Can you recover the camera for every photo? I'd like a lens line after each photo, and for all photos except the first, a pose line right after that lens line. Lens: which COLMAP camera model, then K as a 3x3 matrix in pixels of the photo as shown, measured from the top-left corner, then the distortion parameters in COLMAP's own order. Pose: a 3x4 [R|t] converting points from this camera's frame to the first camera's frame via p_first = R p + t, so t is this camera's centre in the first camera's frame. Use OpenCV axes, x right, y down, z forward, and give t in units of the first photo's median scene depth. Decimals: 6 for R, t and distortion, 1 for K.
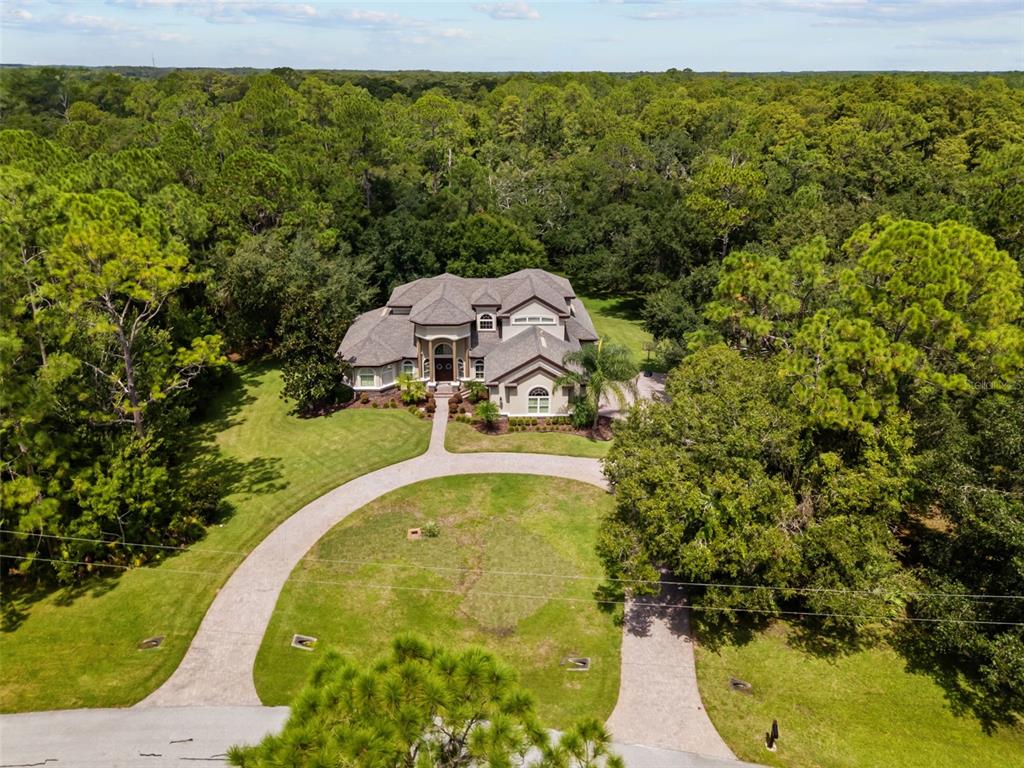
lens RADIAL K [[758.0, 0, 512.0], [0, 758.0, 384.0], [0, 0, 1]] dist [0.027237, -0.000826]
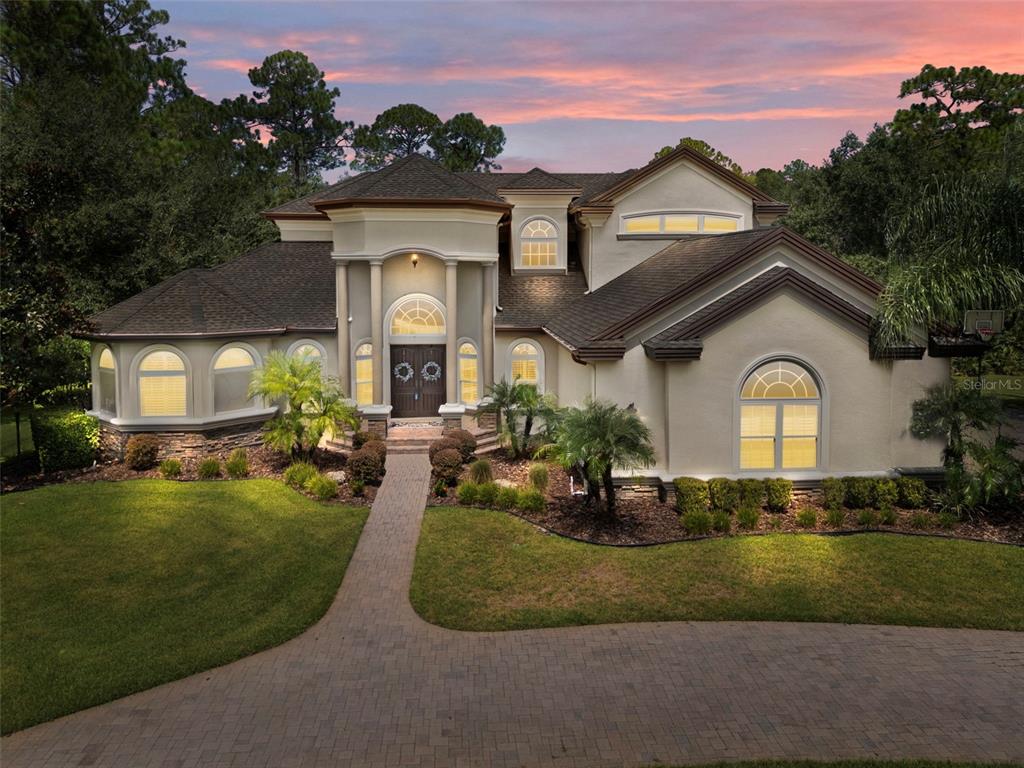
lens RADIAL K [[754.6, 0, 512.0], [0, 754.6, 384.0], [0, 0, 1]] dist [0.040808, -0.000724]
pose [[0.999180, -0.018439, 0.036060, -0.061495], [0.026559, 0.970487, -0.239686, 0.067692], [-0.030577, 0.240447, 0.970180, 0.702752]]
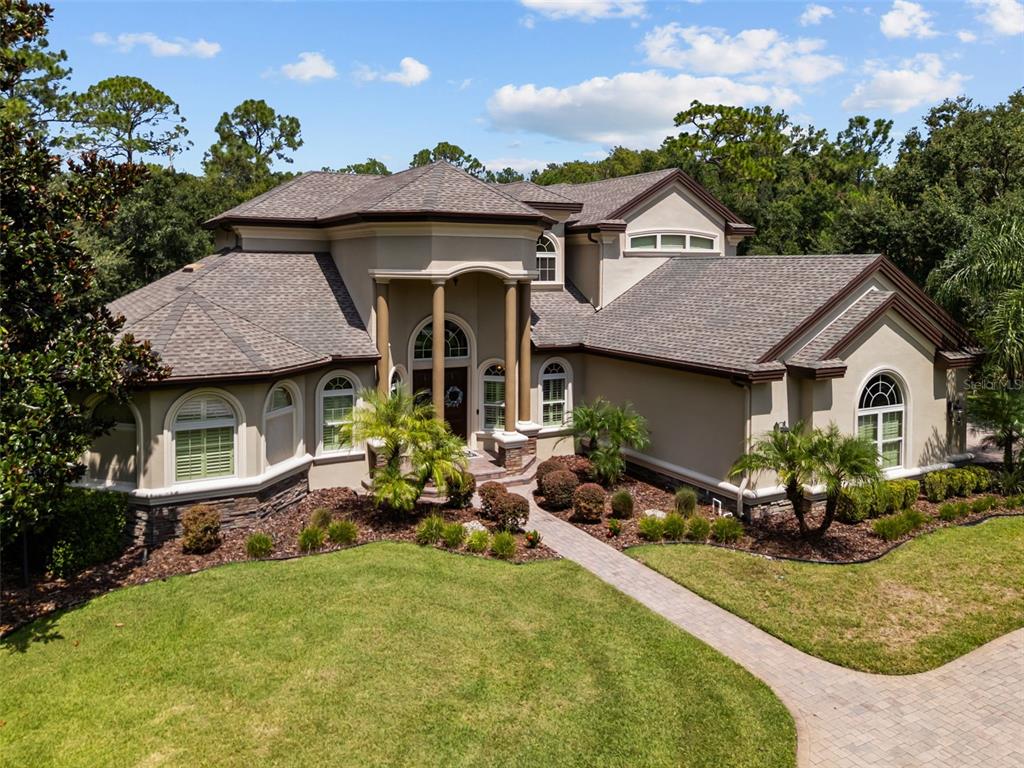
lens RADIAL K [[758.0, 0, 512.0], [0, 758.0, 384.0], [0, 0, 1]] dist [0.027237, -0.000826]
pose [[0.896054, -0.074993, 0.437565, -0.206466], [0.175052, 0.965455, -0.193010, 0.037503], [-0.407975, 0.249544, 0.878228, 0.748364]]
